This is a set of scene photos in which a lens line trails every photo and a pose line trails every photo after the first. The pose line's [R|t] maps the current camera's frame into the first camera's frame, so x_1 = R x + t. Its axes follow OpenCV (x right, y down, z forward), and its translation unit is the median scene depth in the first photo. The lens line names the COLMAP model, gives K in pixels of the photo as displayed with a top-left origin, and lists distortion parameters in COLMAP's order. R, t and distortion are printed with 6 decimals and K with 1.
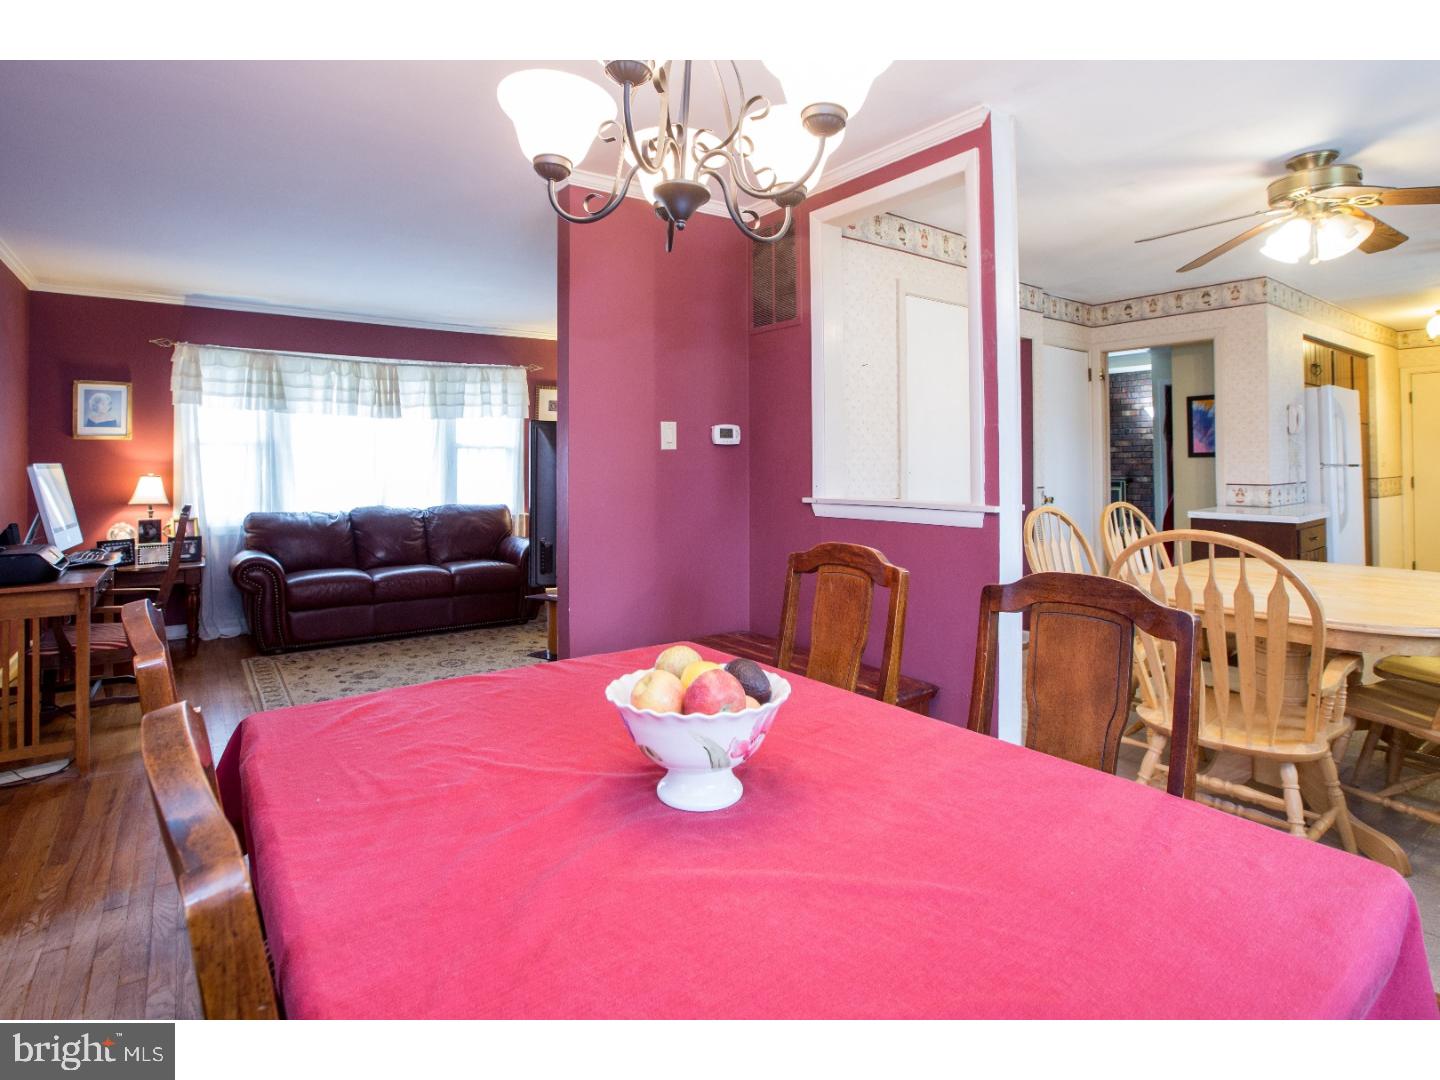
lens RADIAL K [[751.0, 0, 715.4], [0, 751.0, 542.5], [0, 0, 1]] dist [0.001375, 0.002352]
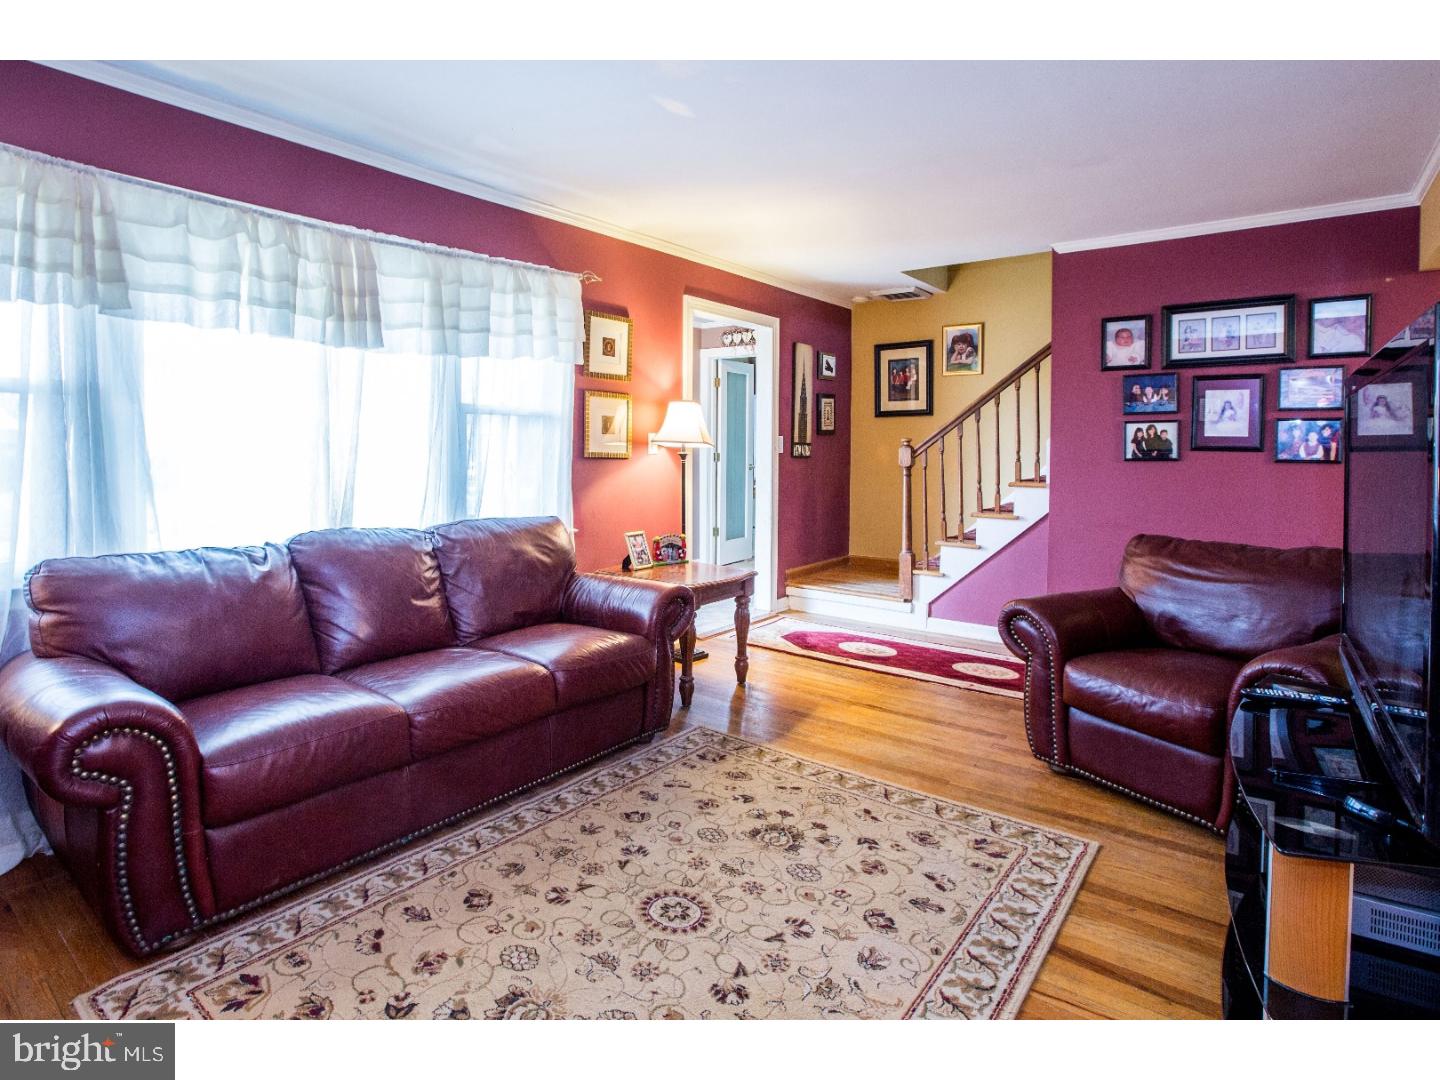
lens RADIAL K [[751.0, 0, 714.6], [0, 751.0, 528.1], [0, 0, 1]] dist [0.001375, 0.002352]
pose [[0.958233, -0.016959, 0.285487, -0.361092], [0.014638, 0.999840, 0.010263, -0.051030], [-0.285615, -0.005655, 0.958328, 0.477028]]
